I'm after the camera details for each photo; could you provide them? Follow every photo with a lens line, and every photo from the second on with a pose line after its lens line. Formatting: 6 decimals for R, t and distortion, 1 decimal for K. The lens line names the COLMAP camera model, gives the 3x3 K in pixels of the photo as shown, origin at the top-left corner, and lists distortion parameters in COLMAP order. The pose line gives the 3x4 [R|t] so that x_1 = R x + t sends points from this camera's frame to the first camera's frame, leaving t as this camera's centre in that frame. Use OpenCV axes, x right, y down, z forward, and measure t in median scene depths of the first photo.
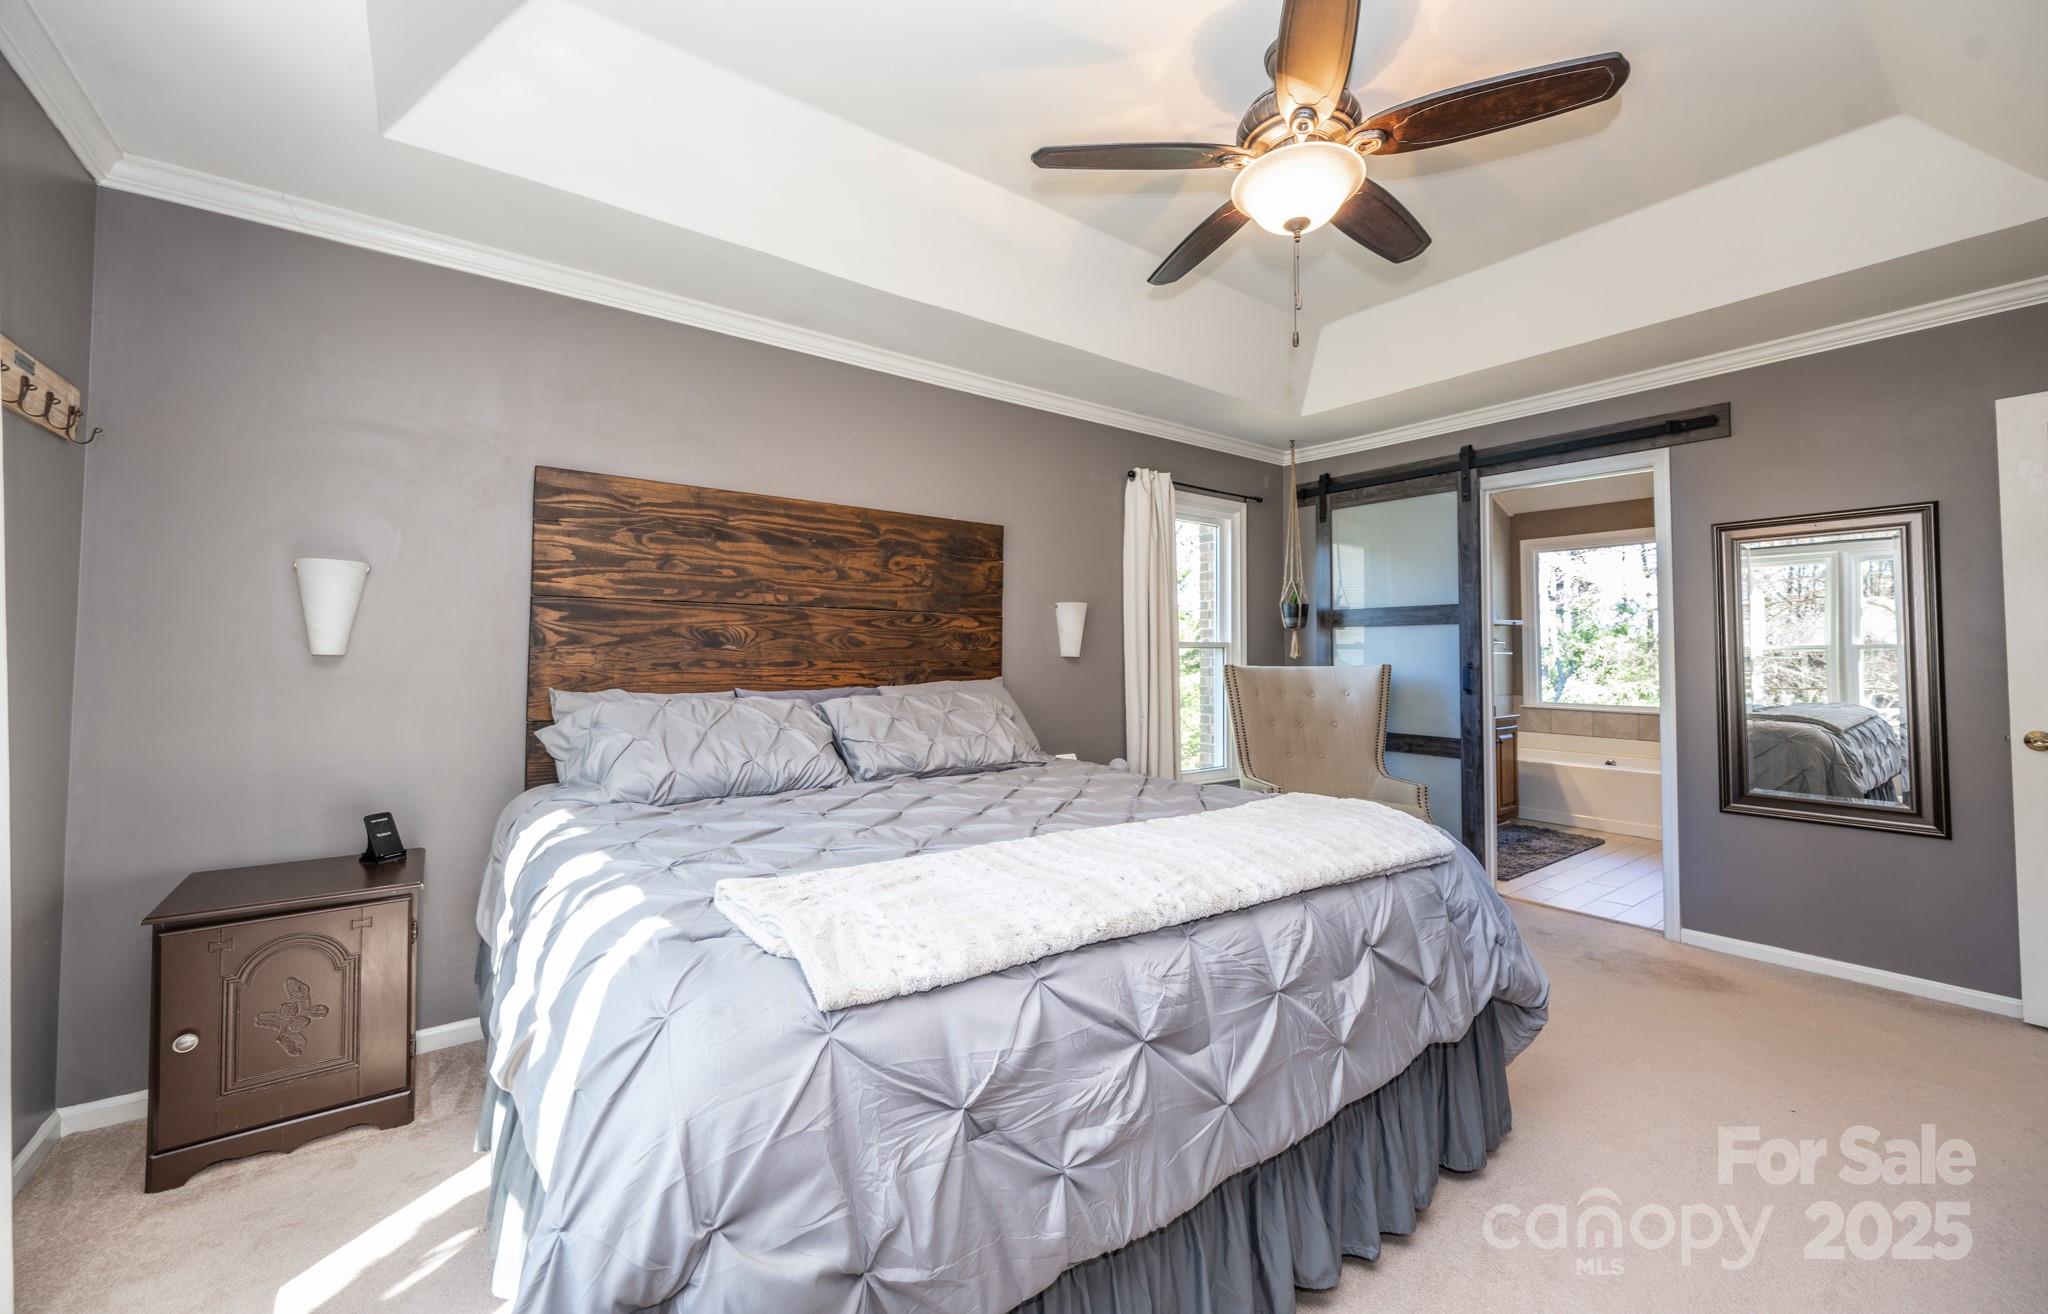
lens RADIAL K [[798.4, 0, 1046.3], [0, 798.4, 630.9], [0, 0, 1]] dist [-0.001661, -0.000060]
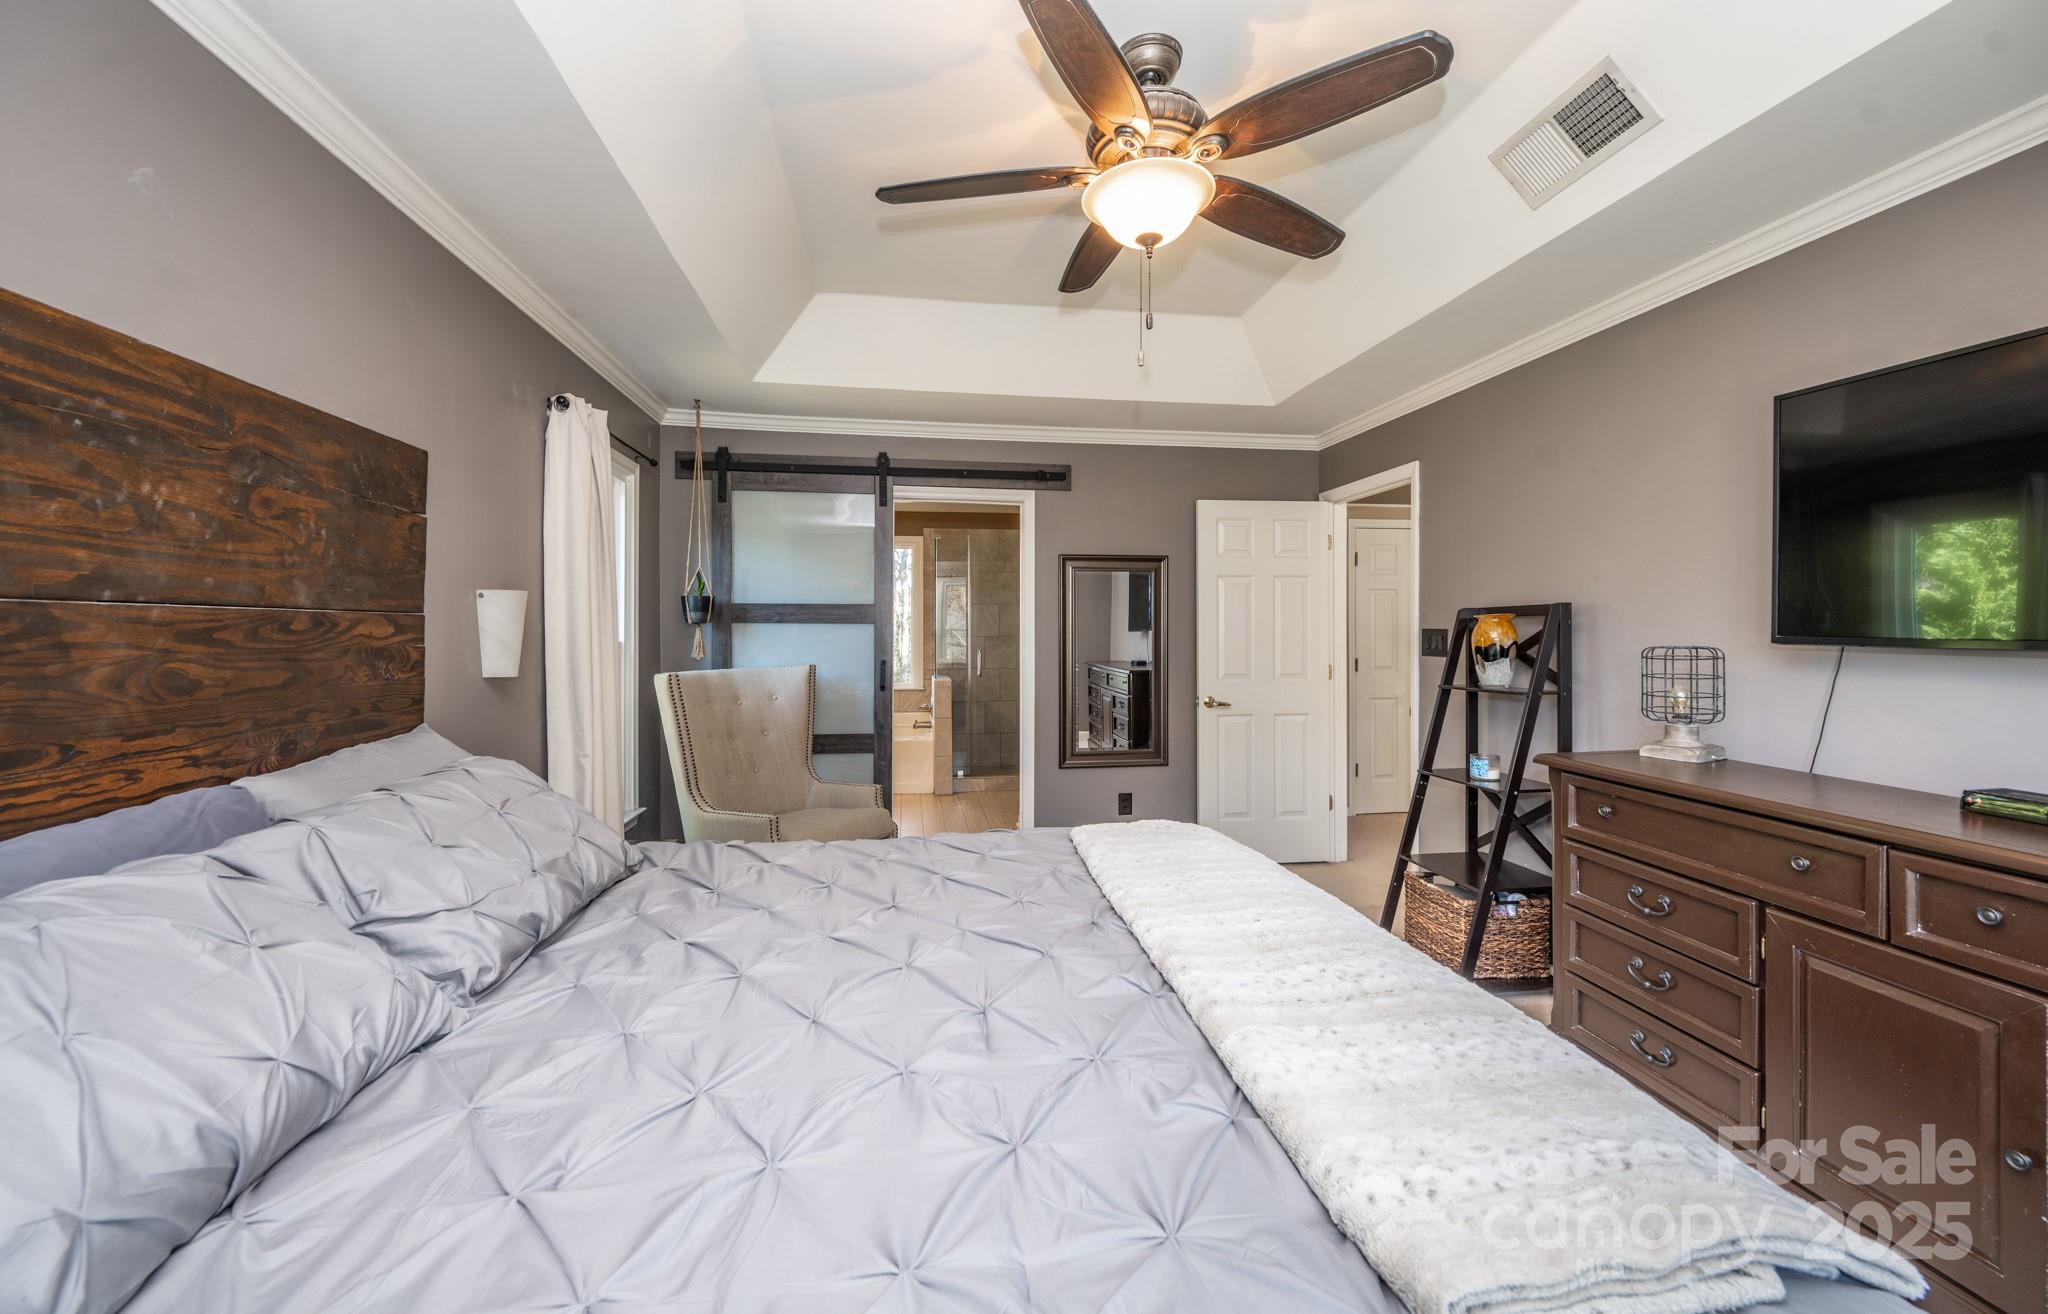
lens RADIAL K [[806.3, 0, 1029.5], [0, 806.3, 630.8], [0, 0, 1]] dist [-0.002092, 0.000261]
pose [[0.482937, -0.005222, 0.875640, -0.358573], [-0.026965, 0.999419, 0.020832, -0.031198], [-0.875240, -0.033672, 0.482515, 0.374890]]
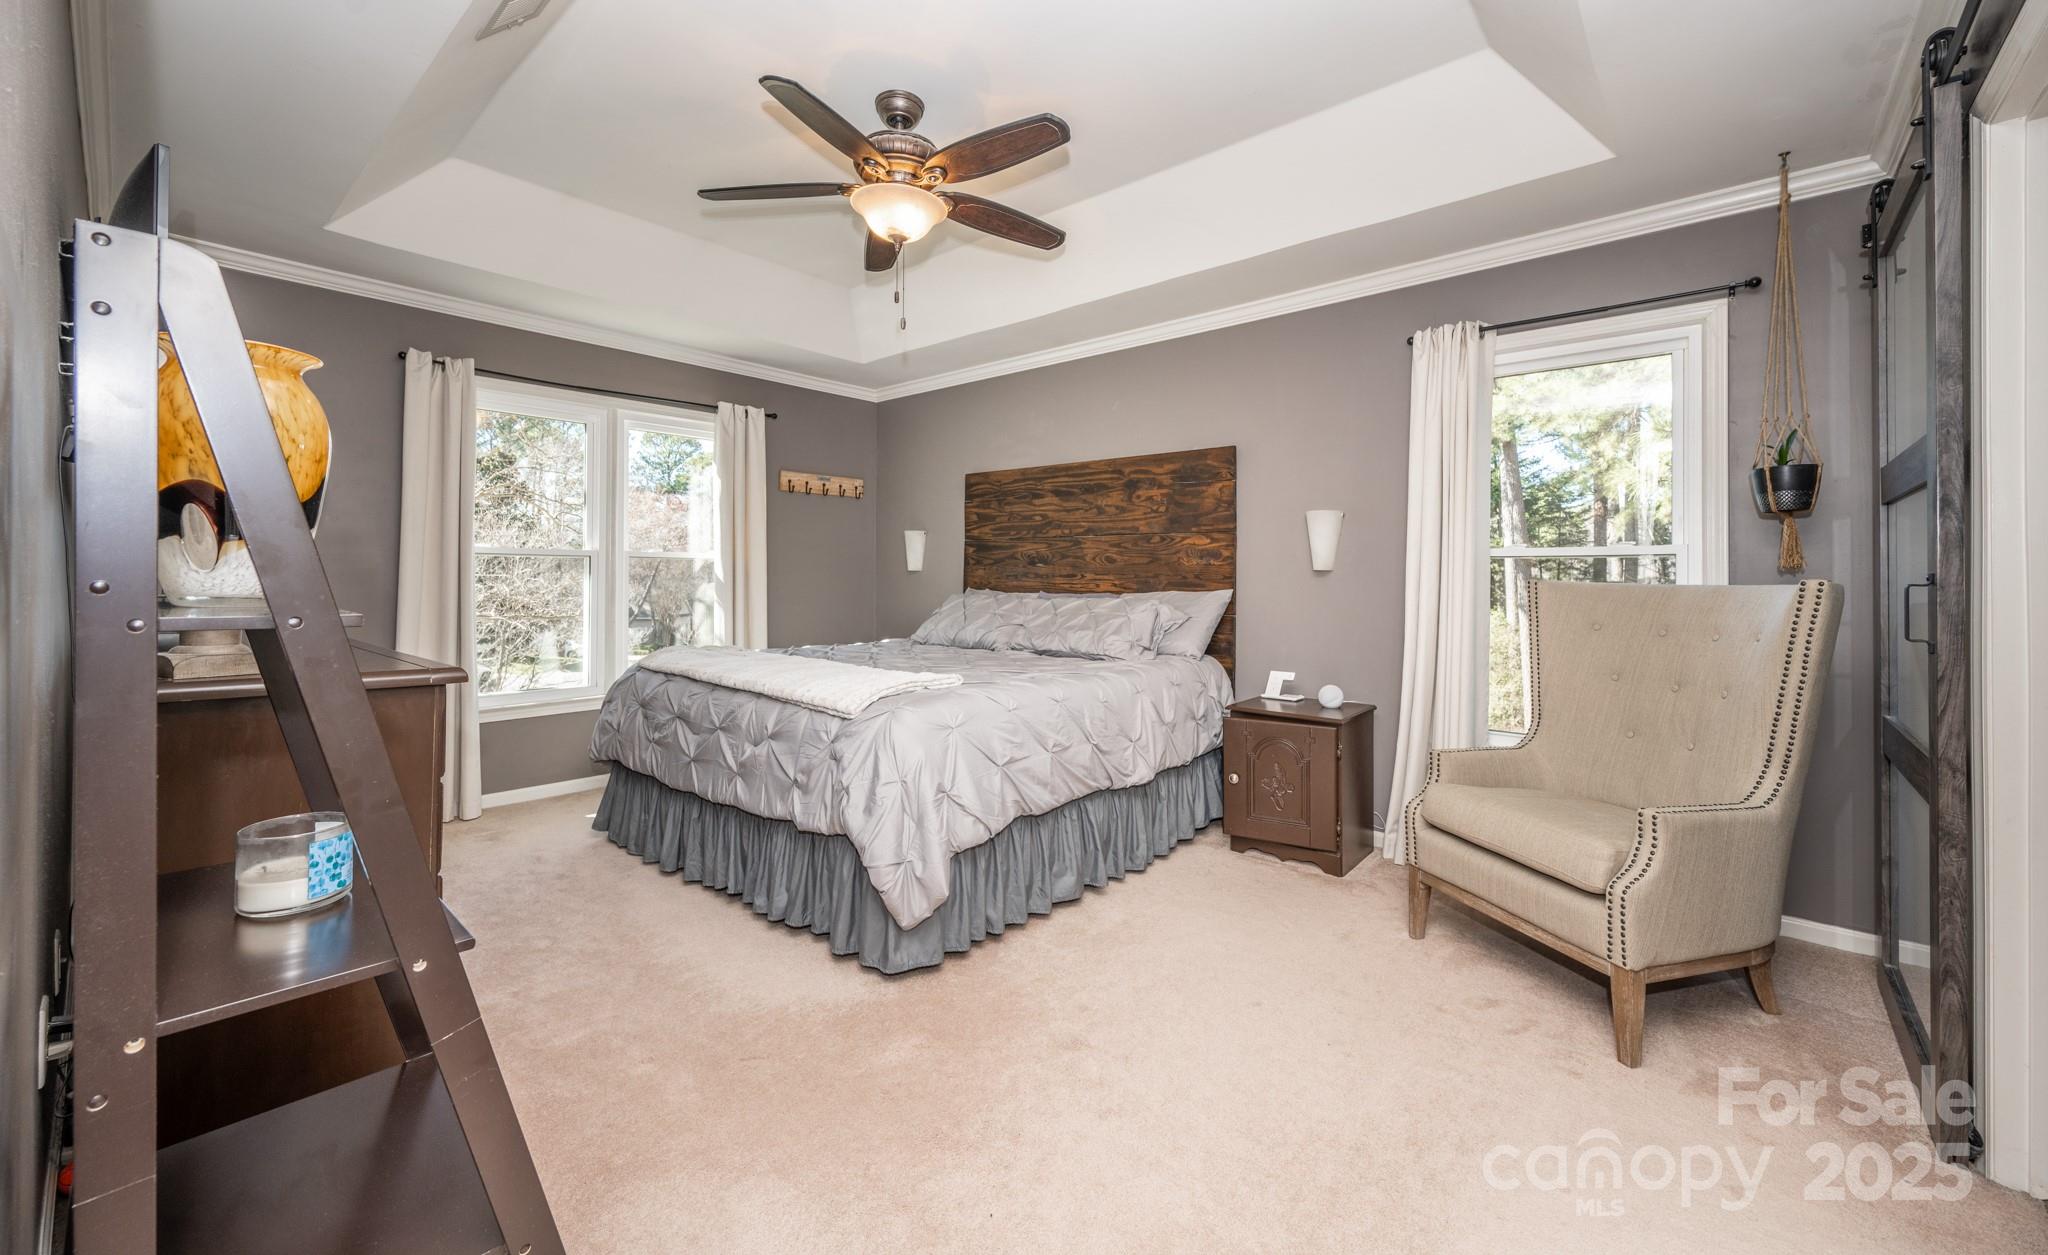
lens RADIAL K [[804.0, 0, 1029.6], [0, 804.0, 572.9], [0, 0, 1]] dist [-0.001970, 0.000066]
pose [[0.197656, -0.008373, -0.980236, 0.967574], [0.023595, 0.999714, -0.003782, 0.034469], [0.979988, -0.022381, 0.197797, 0.548052]]
